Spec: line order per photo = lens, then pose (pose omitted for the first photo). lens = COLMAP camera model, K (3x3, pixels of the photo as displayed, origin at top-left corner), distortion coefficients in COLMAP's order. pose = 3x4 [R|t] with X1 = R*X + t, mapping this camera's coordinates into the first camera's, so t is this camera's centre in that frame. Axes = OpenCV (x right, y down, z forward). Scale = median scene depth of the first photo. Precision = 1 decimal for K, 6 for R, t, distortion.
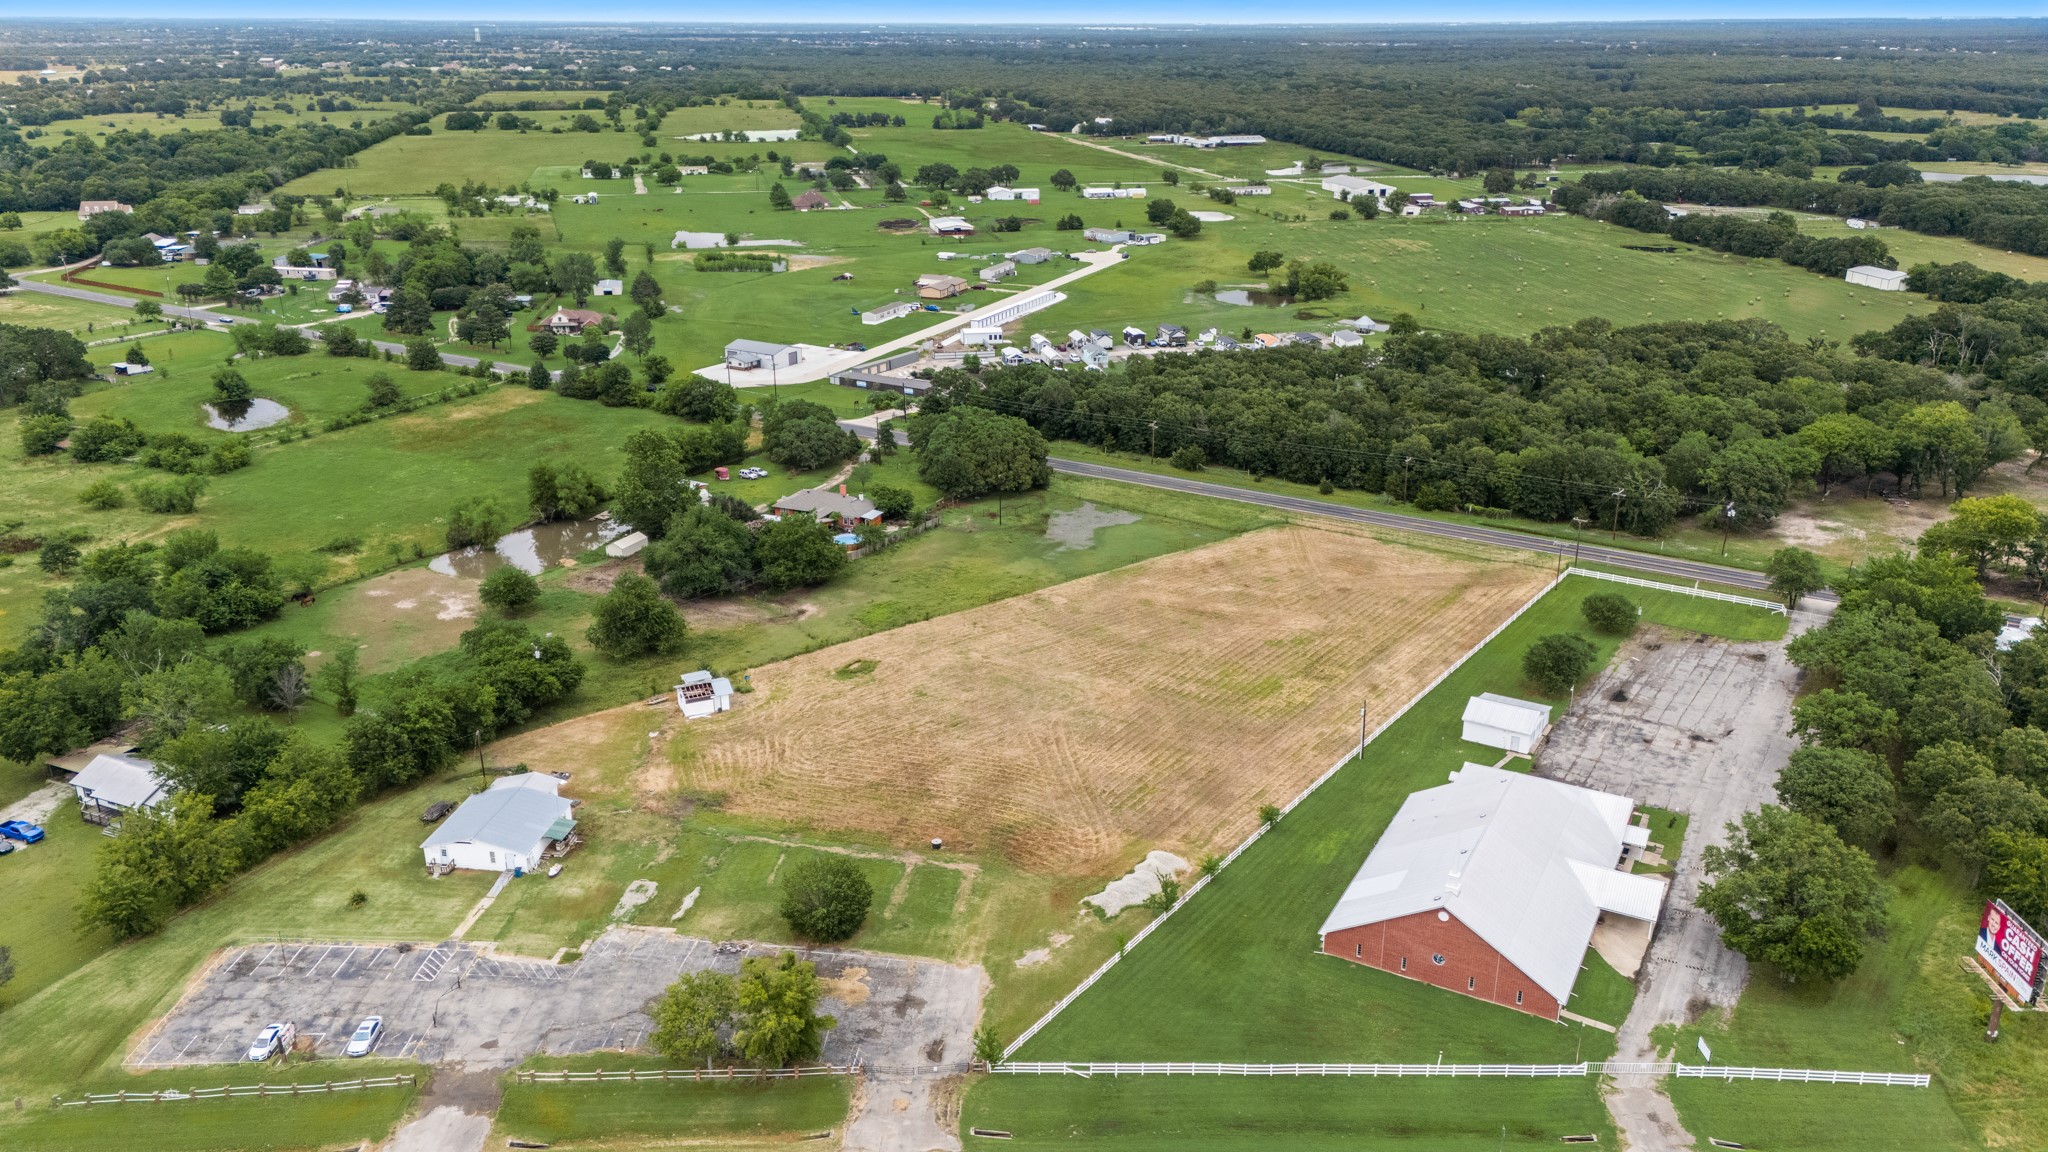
lens RADIAL K [[1507.1, 0, 1024.0], [0, 1507.1, 576.0], [0, 0, 1]] dist [0.093238, -0.093353]
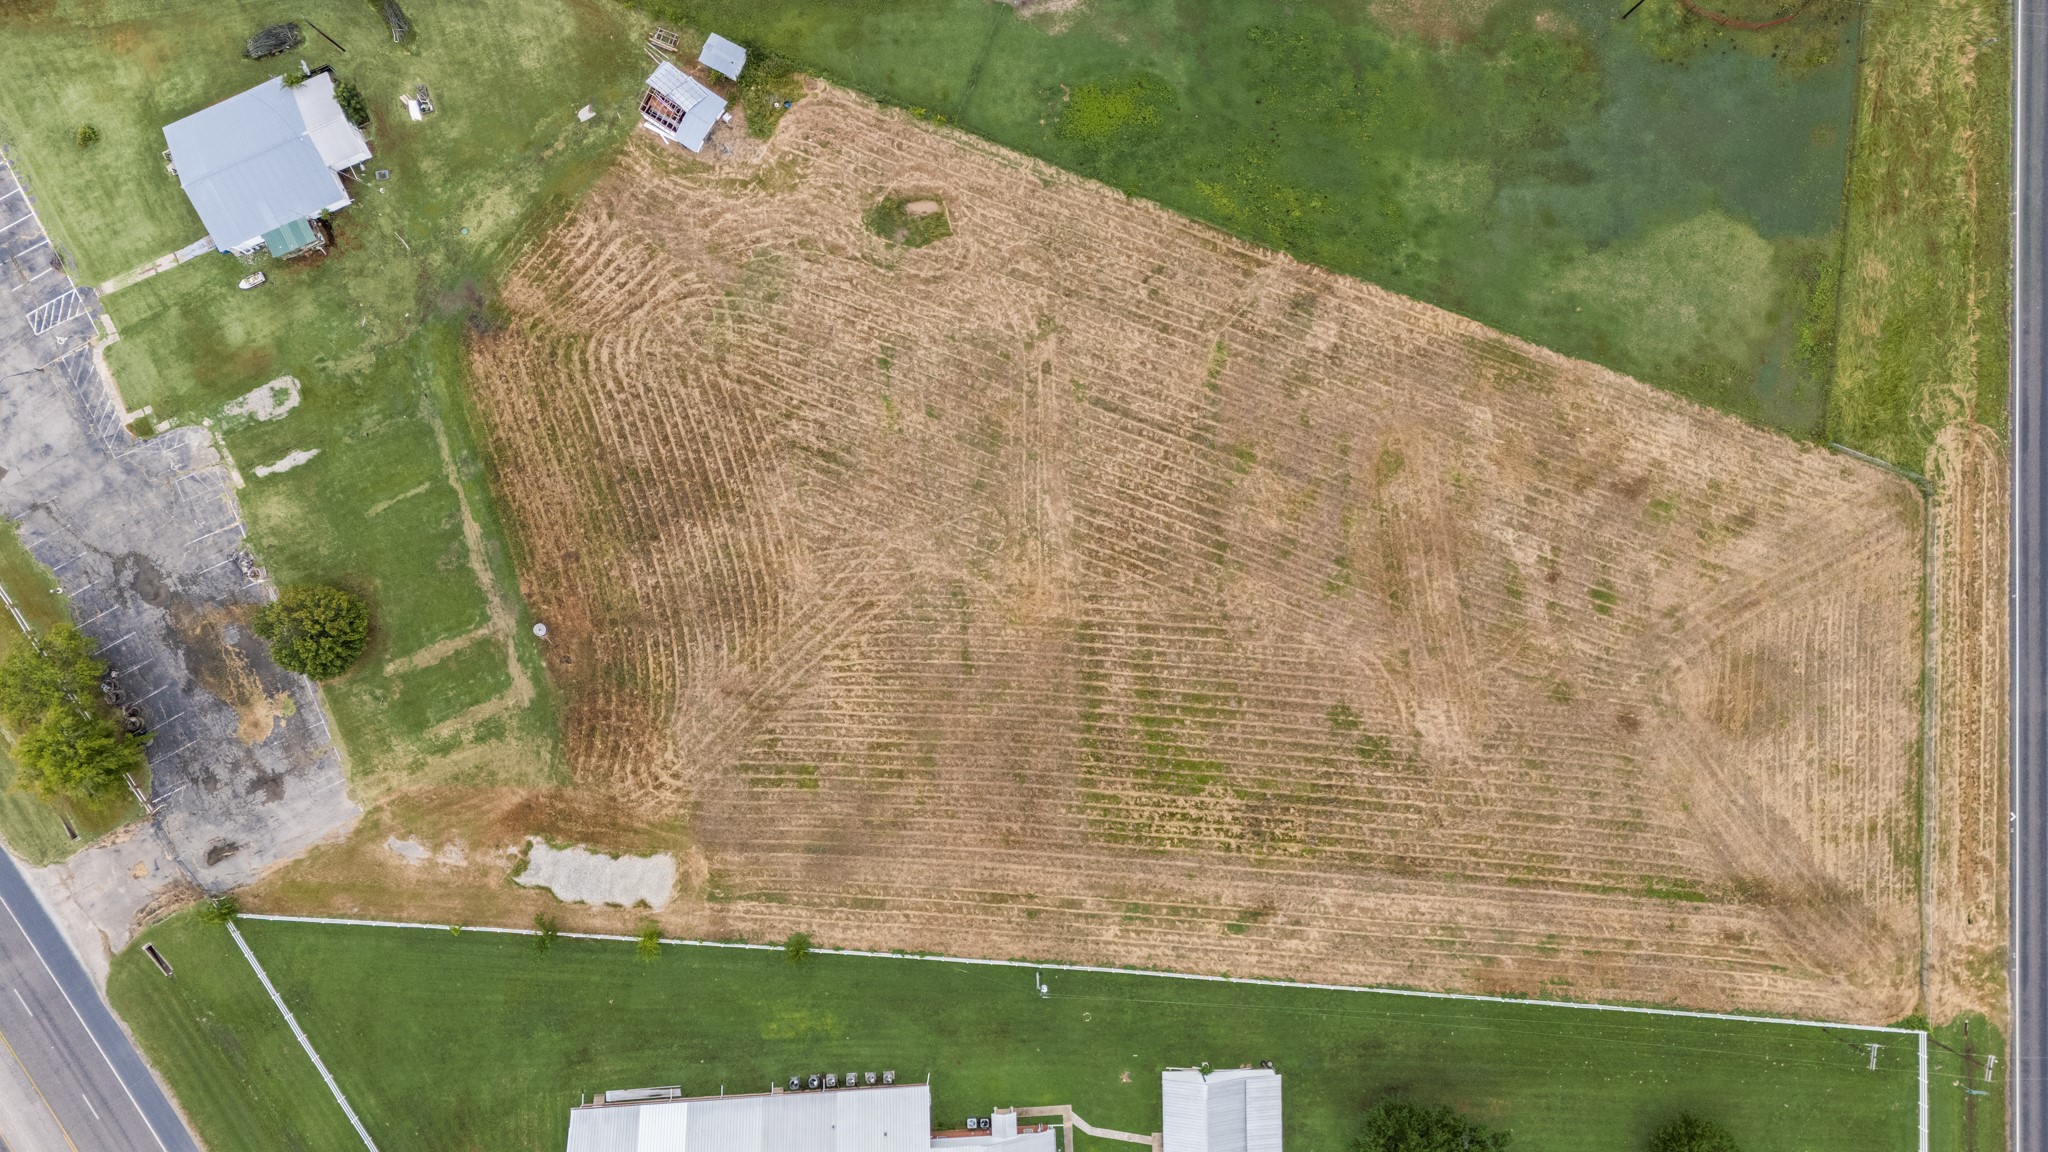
lens RADIAL K [[1507.1, 0, 1024.0], [0, 1507.1, 576.0], [0, 0, 1]] dist [0.093238, -0.093353]
pose [[0.531123, 0.847120, 0.017188, 0.046628], [-0.310444, 0.175686, 0.934216, -0.744580], [0.788374, -0.501520, 0.356294, 0.999469]]
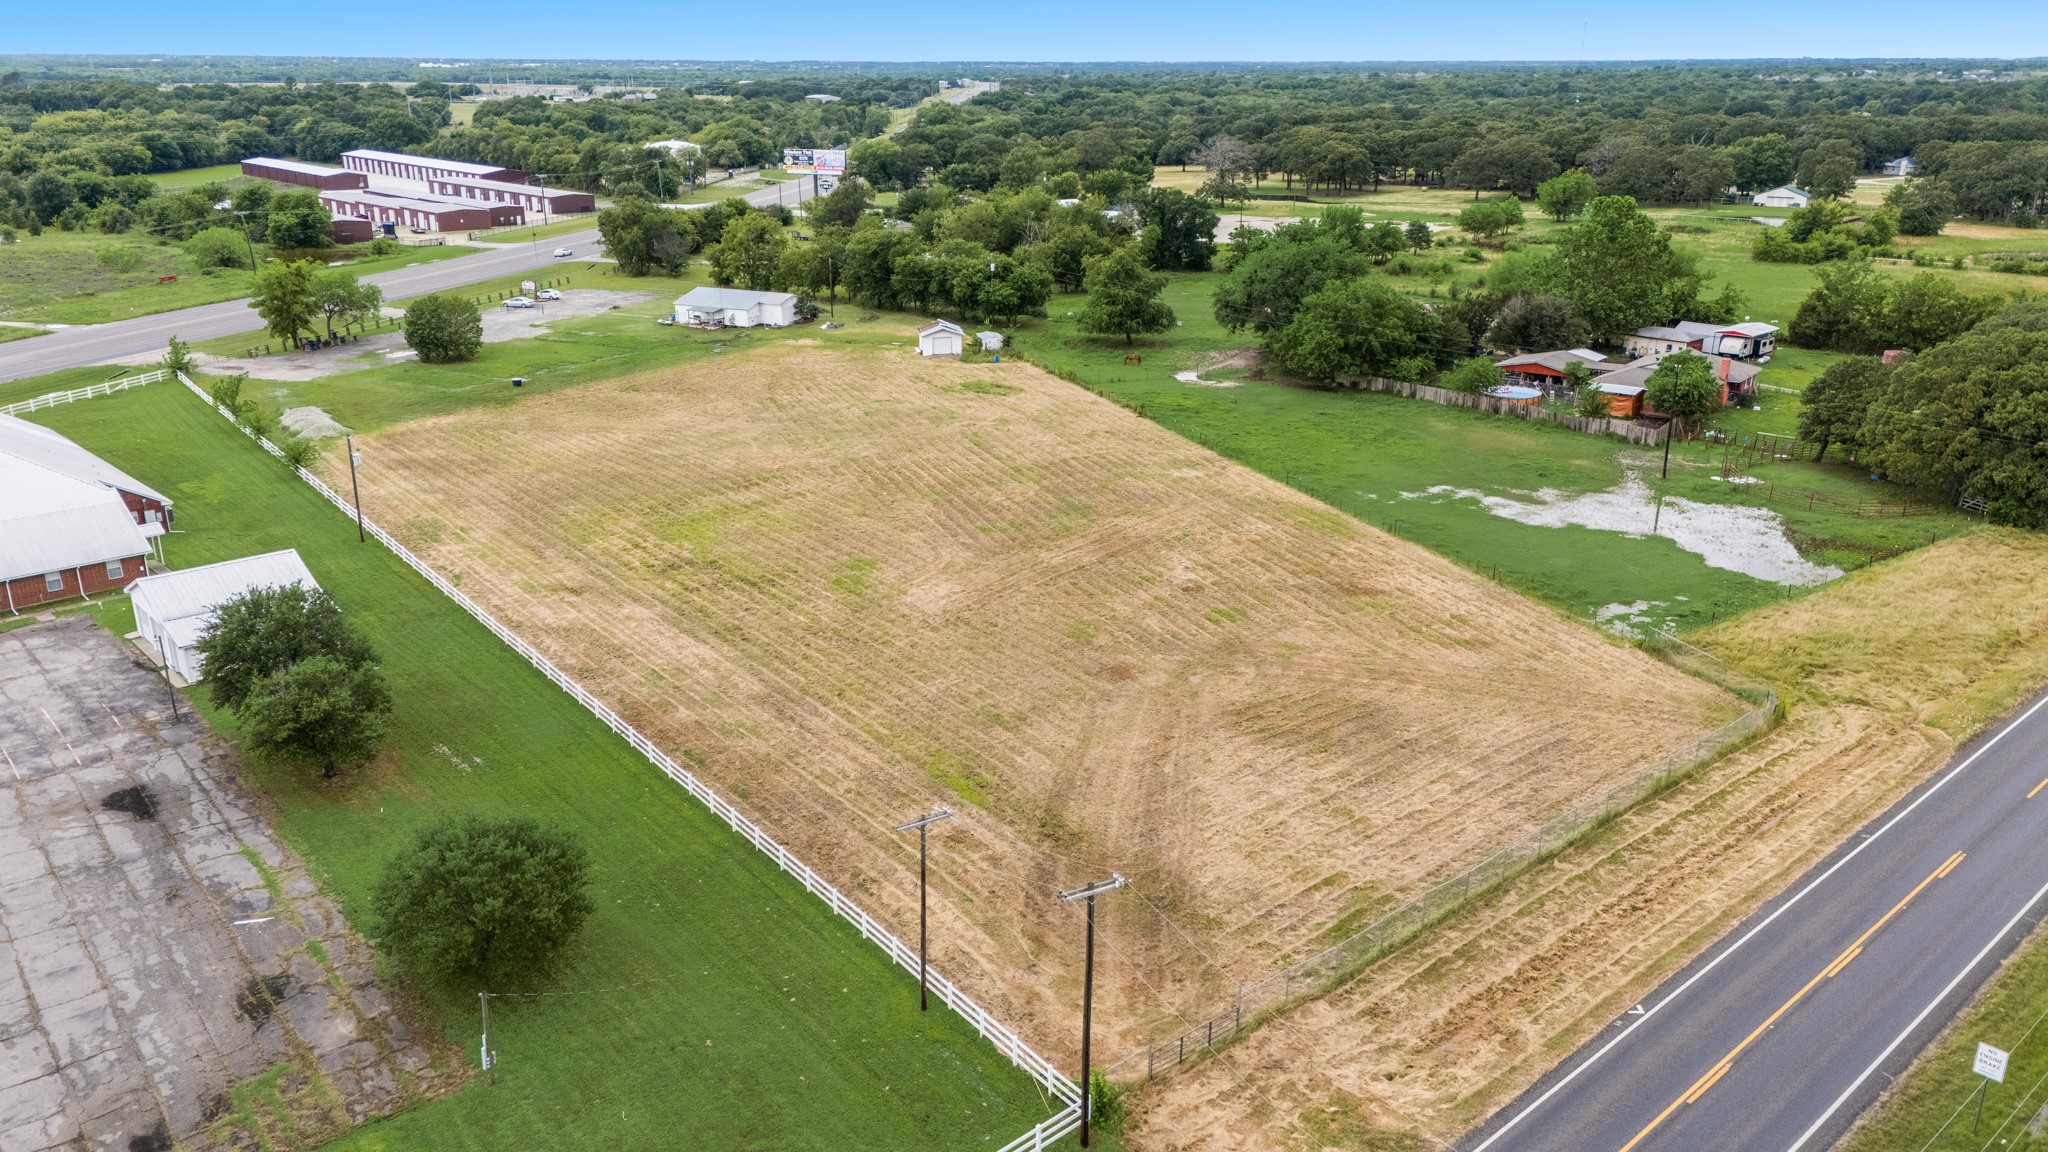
lens RADIAL K [[1507.1, 0, 1024.0], [0, 1507.1, 576.0], [0, 0, 1]] dist [0.093238, -0.093353]
pose [[-0.284103, 0.306408, -0.908515, 0.839880], [-0.334296, 0.856443, 0.393384, -0.226079], [0.898628, 0.415475, -0.140887, 1.598266]]
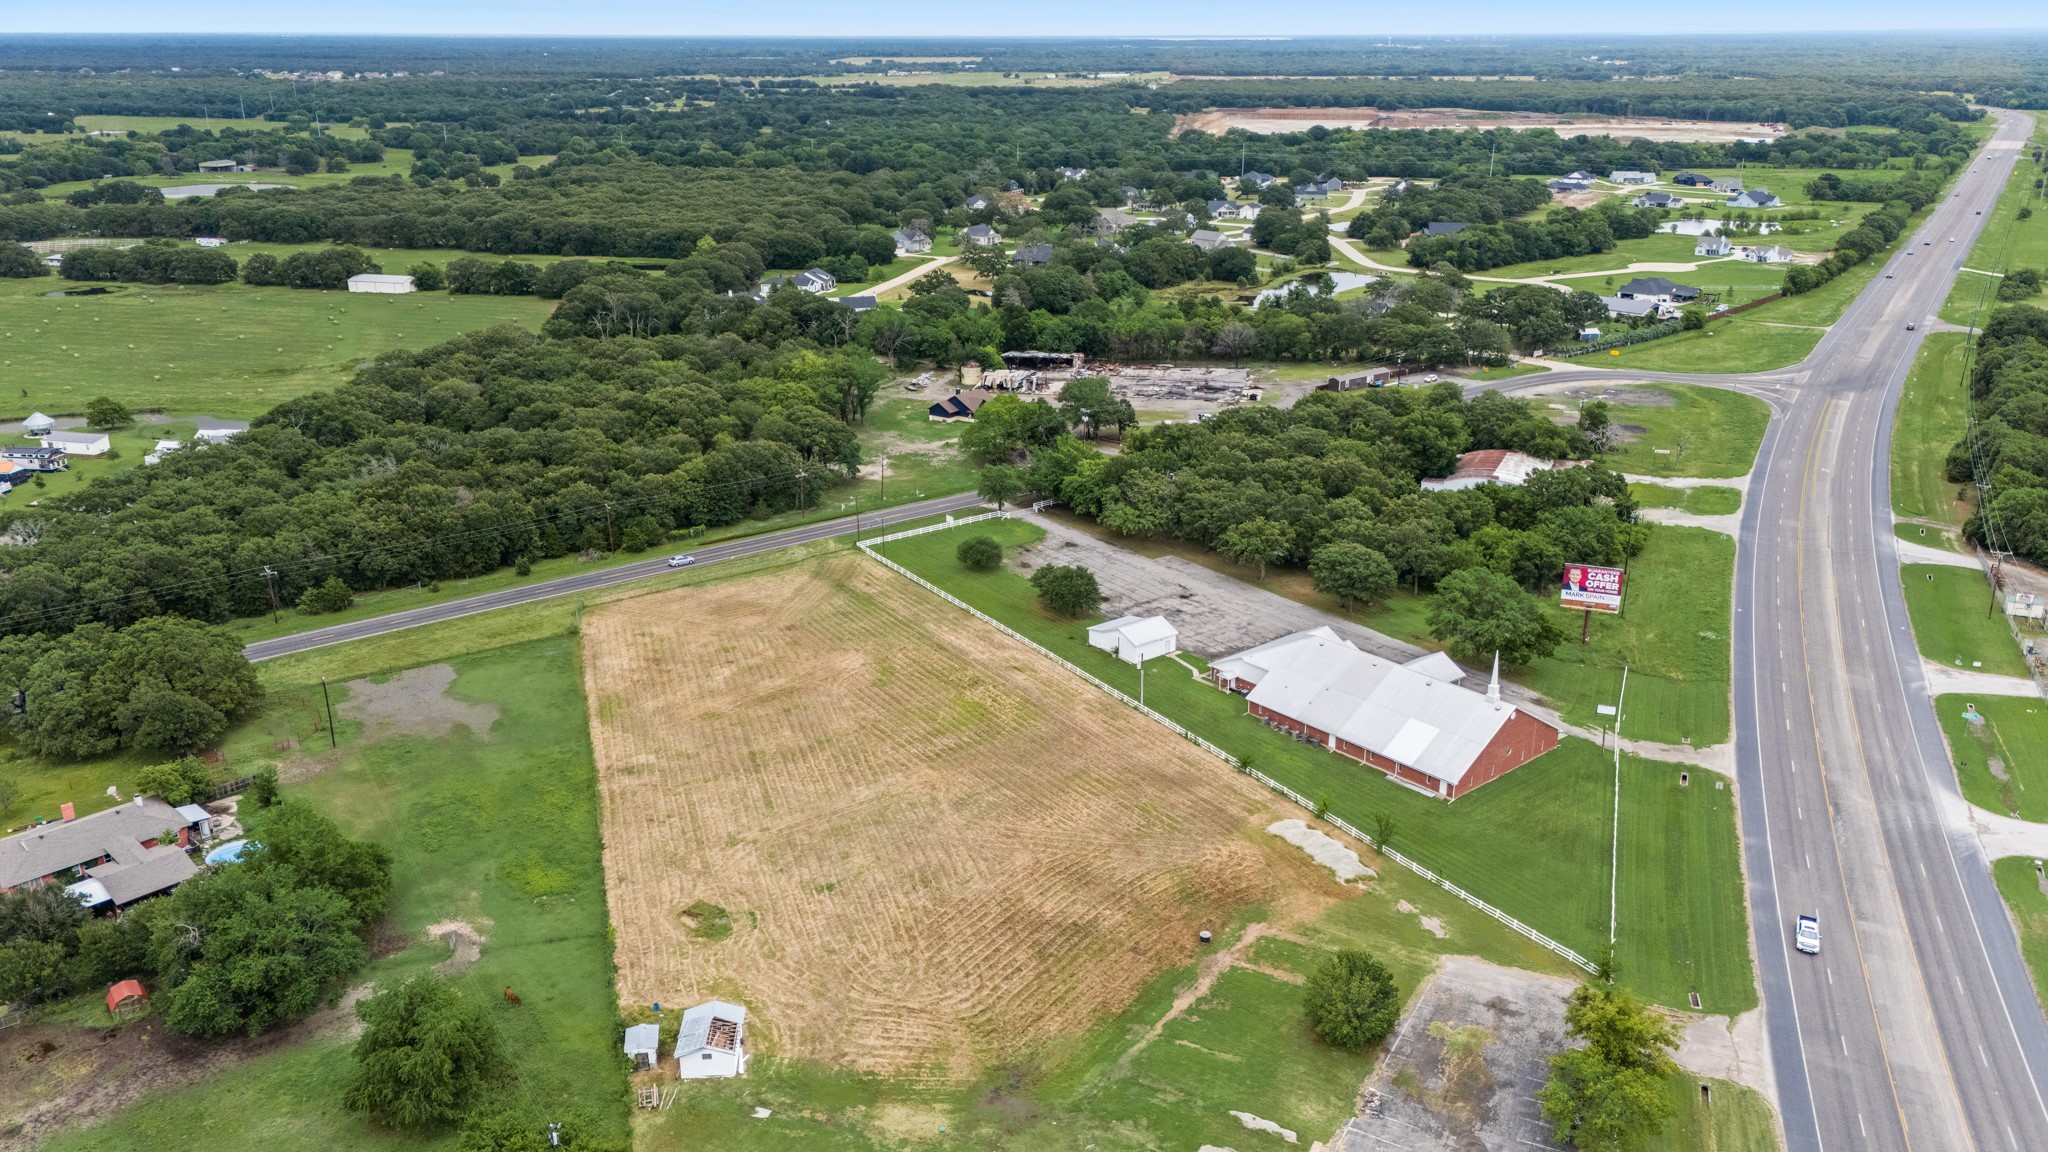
lens RADIAL K [[1523.0, 0, 1024.0], [0, 1523.0, 576.0], [0, 0, 1]] dist [0.101551, -0.130028]
pose [[0.351179, -0.313458, 0.882279, -0.901960], [0.324713, 0.924588, 0.199242, -0.257963], [-0.878200, 0.216518, 0.426480, 0.710304]]
